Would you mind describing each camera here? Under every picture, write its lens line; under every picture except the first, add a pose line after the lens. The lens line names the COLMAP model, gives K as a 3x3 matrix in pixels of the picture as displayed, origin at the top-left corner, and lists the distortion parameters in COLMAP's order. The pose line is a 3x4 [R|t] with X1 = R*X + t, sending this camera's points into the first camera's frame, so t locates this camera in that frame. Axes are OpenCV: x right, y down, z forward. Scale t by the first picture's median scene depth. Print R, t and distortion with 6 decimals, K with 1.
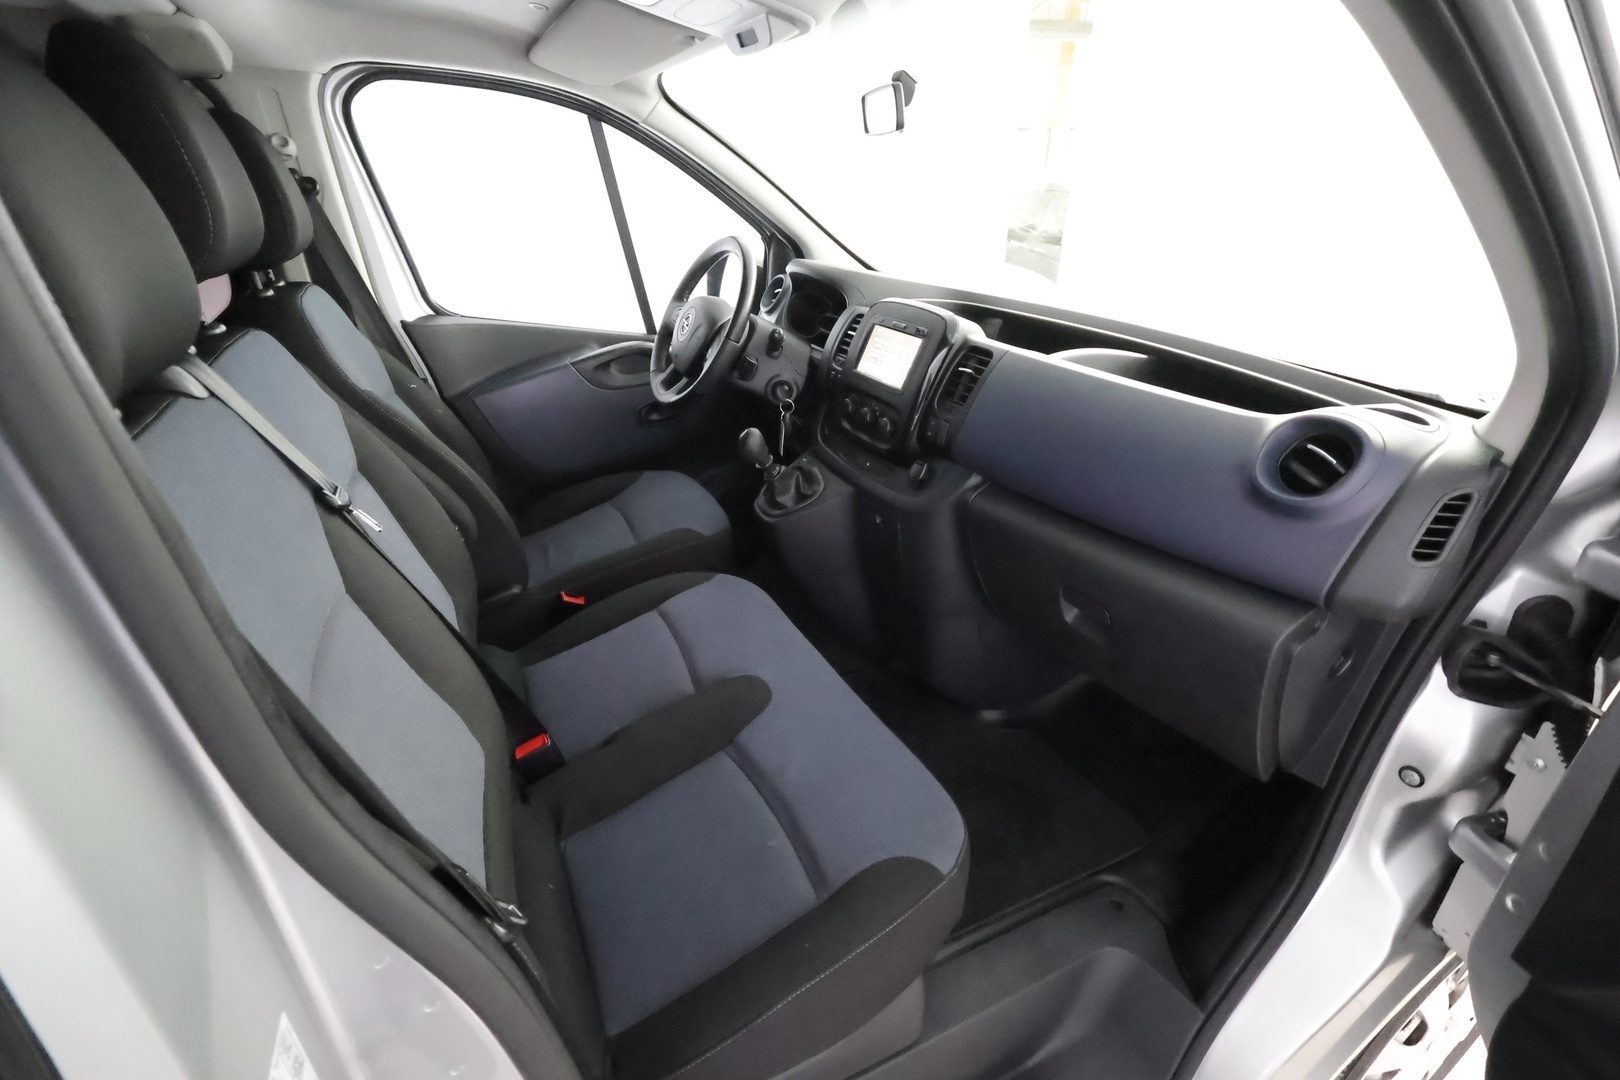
lens RADIAL K [[752.4, 0, 810.7], [0, 752.4, 543.6], [0, 0, 1]] dist [-0.005832, 0.001474]
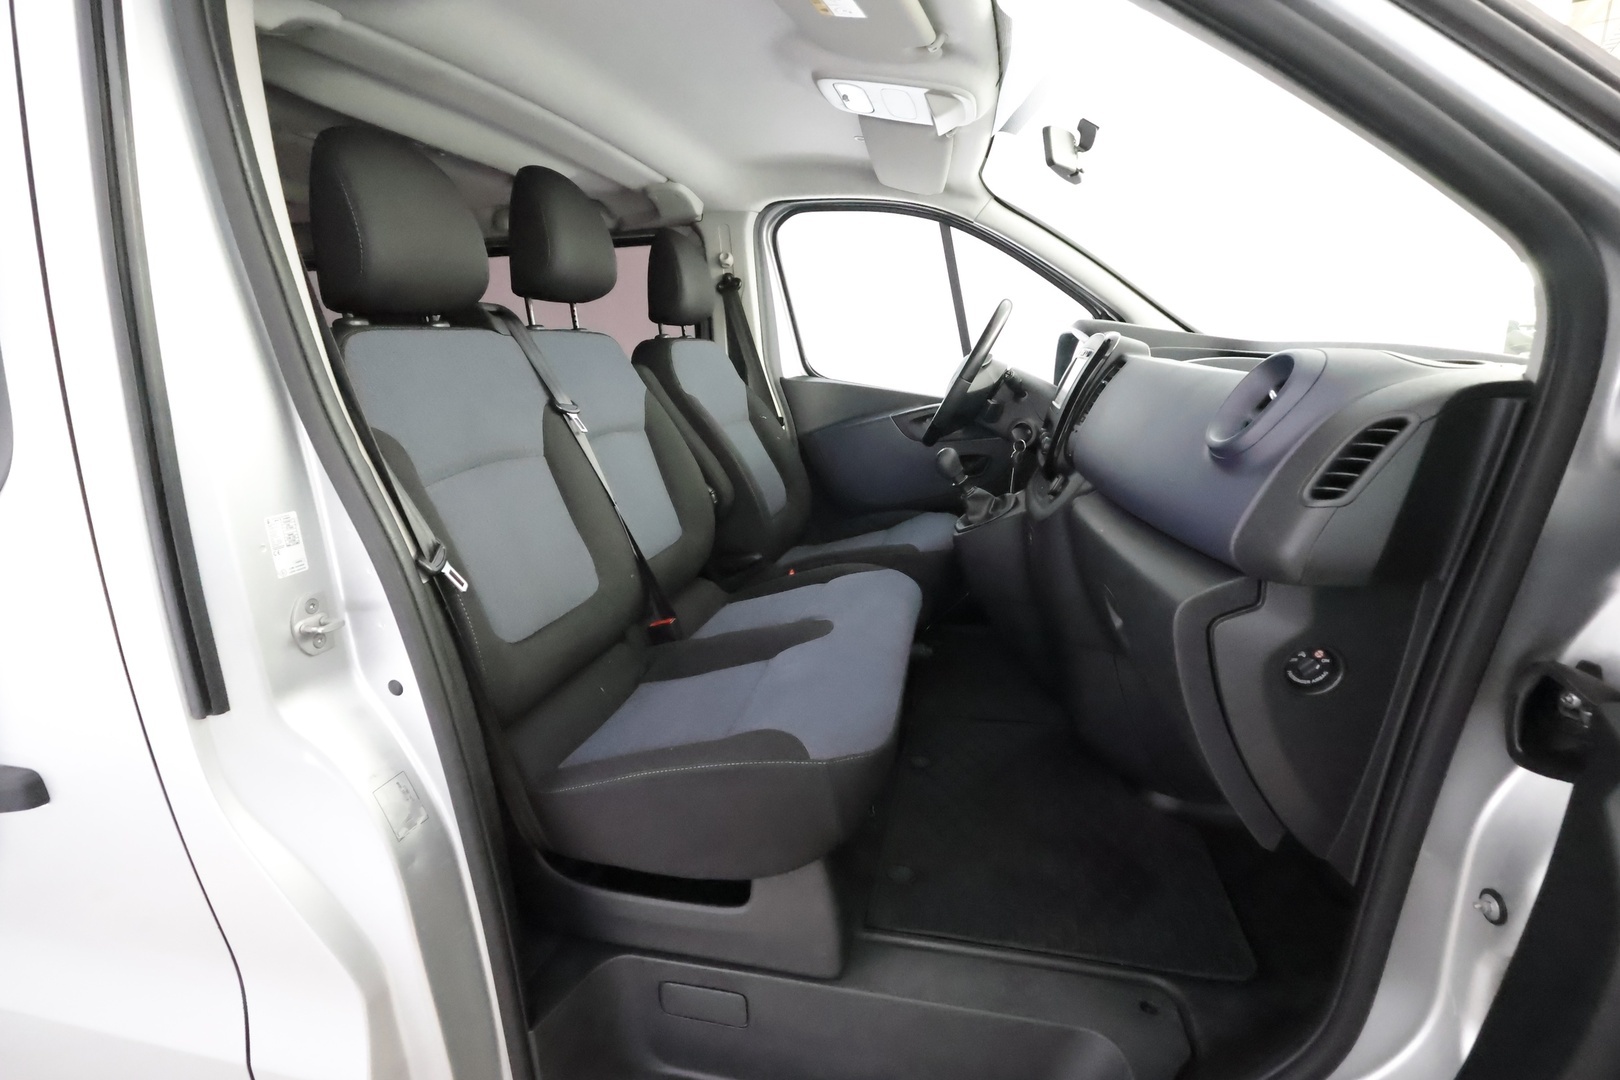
lens RADIAL K [[752.4, 0, 815.5], [0, 752.4, 543.3], [0, 0, 1]] dist [-0.005832, 0.001474]
pose [[0.771038, 0.129078, -0.623570, 0.470540], [-0.244343, 0.964253, -0.102528, 0.143586], [0.588045, 0.231418, 0.775015, 0.048173]]
